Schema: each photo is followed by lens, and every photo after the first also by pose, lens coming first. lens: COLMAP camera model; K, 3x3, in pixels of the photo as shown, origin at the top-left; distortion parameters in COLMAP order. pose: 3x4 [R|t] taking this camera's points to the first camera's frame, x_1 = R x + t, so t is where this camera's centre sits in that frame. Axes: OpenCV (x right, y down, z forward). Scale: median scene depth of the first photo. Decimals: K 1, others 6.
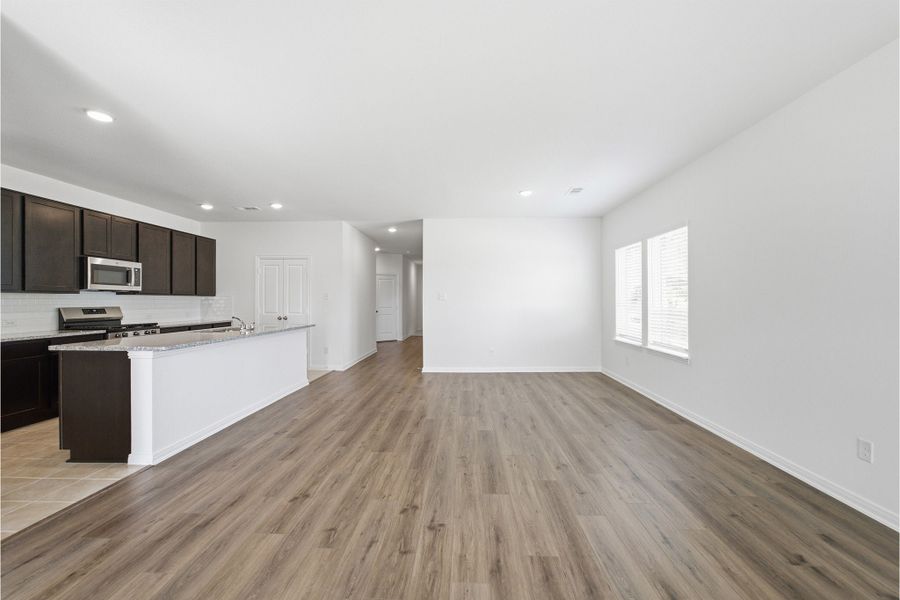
lens RADIAL K [[375.3, 0, 448.6], [0, 375.3, 297.2], [0, 0, 1]] dist [0.009611, 0.000086]
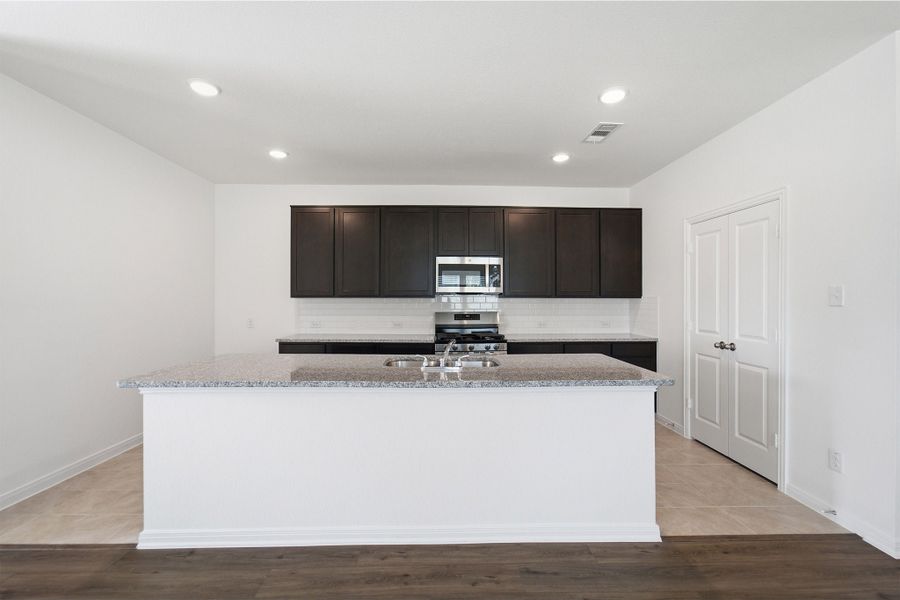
lens RADIAL K [[372.9, 0, 451.4], [0, 372.9, 300.4], [0, 0, 1]] dist [0.000375, 0.000563]
pose [[0.103546, -0.003744, -0.994618, -0.046340], [0.005898, 0.999978, -0.003150, 0.001111], [0.994607, -0.005540, 0.103566, 0.846825]]
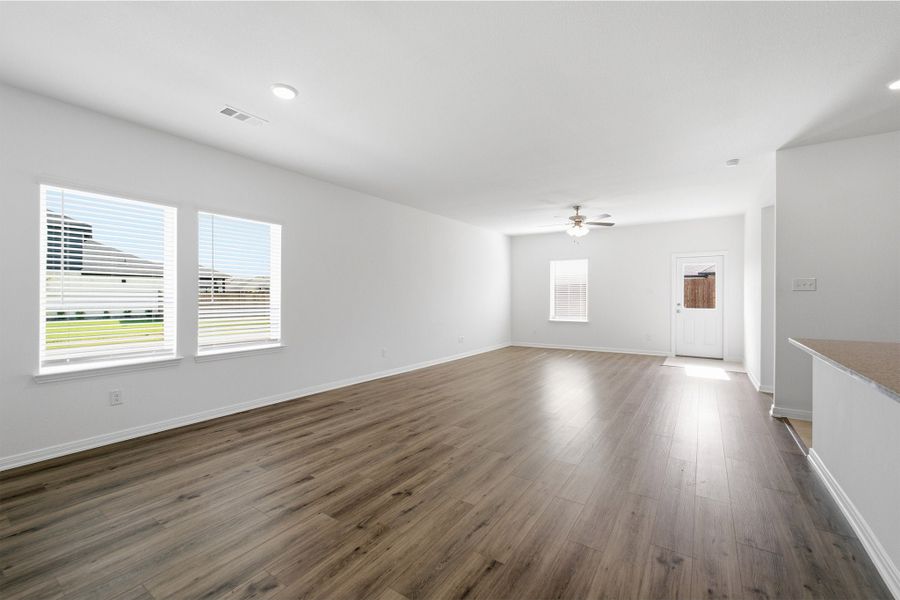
lens RADIAL K [[370.3, 0, 450.0], [0, 370.3, 300.0], [0, 0, 1]] dist [-0.032054, 0.016376]
pose [[-0.864619, -0.005641, 0.502396, -0.270284], [-0.003785, 0.999982, 0.004713, 0.016057], [-0.502413, 0.002173, -0.864625, 1.303578]]
